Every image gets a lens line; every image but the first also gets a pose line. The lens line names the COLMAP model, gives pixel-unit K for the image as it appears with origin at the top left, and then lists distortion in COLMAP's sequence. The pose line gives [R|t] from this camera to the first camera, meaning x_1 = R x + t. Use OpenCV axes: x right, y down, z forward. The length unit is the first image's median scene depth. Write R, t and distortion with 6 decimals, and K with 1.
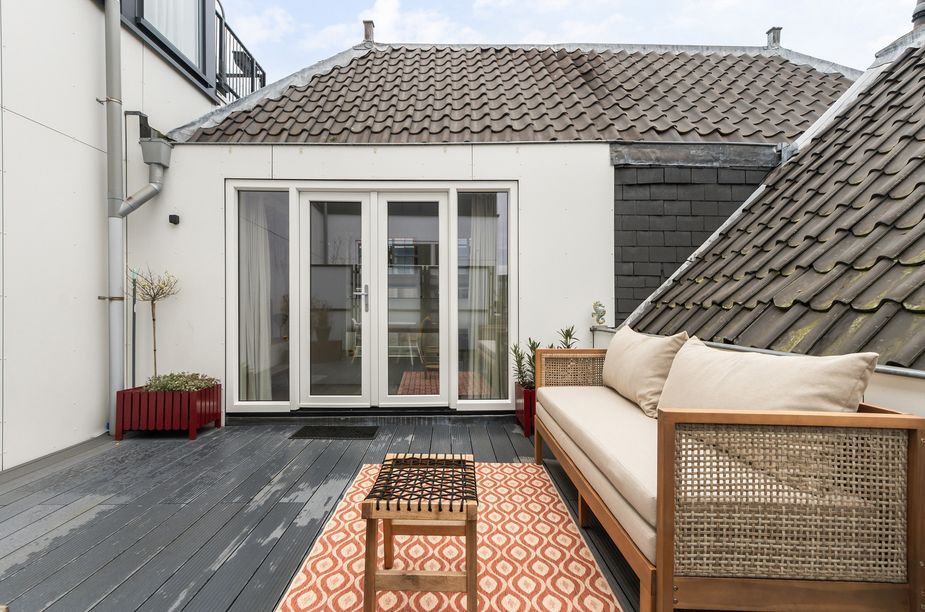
lens RADIAL K [[433.0, 0, 446.0], [0, 433.0, 309.3], [0, 0, 1]] dist [0.011553, -0.000380]
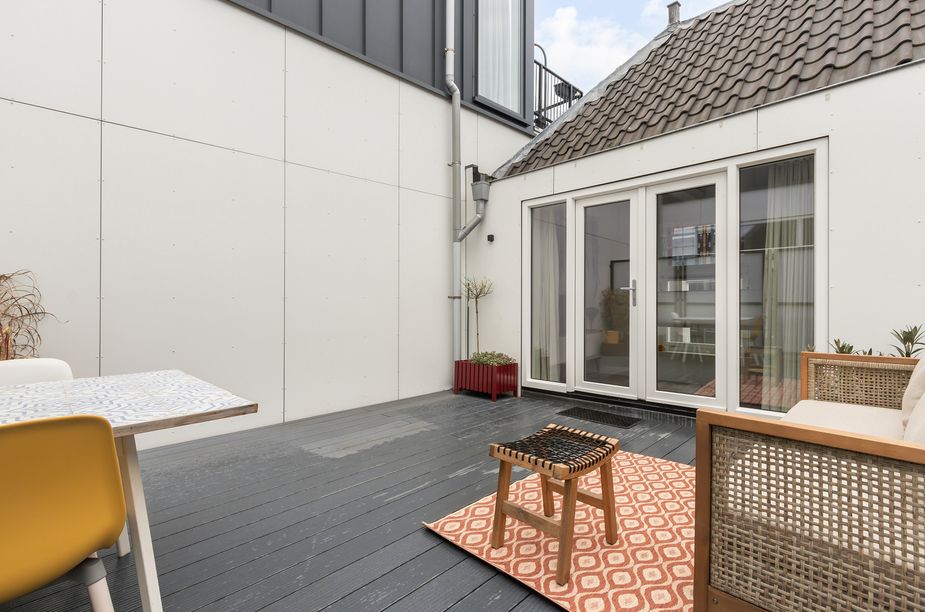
lens RADIAL K [[433.0, 0, 463.0], [0, 433.0, 303.0], [0, 0, 1]] dist [0.011553, -0.000380]
pose [[0.709024, -0.007947, -0.705140, 0.258932], [0.006630, 0.999967, -0.004604, 0.000420], [0.705153, -0.001410, 0.709054, -0.013674]]
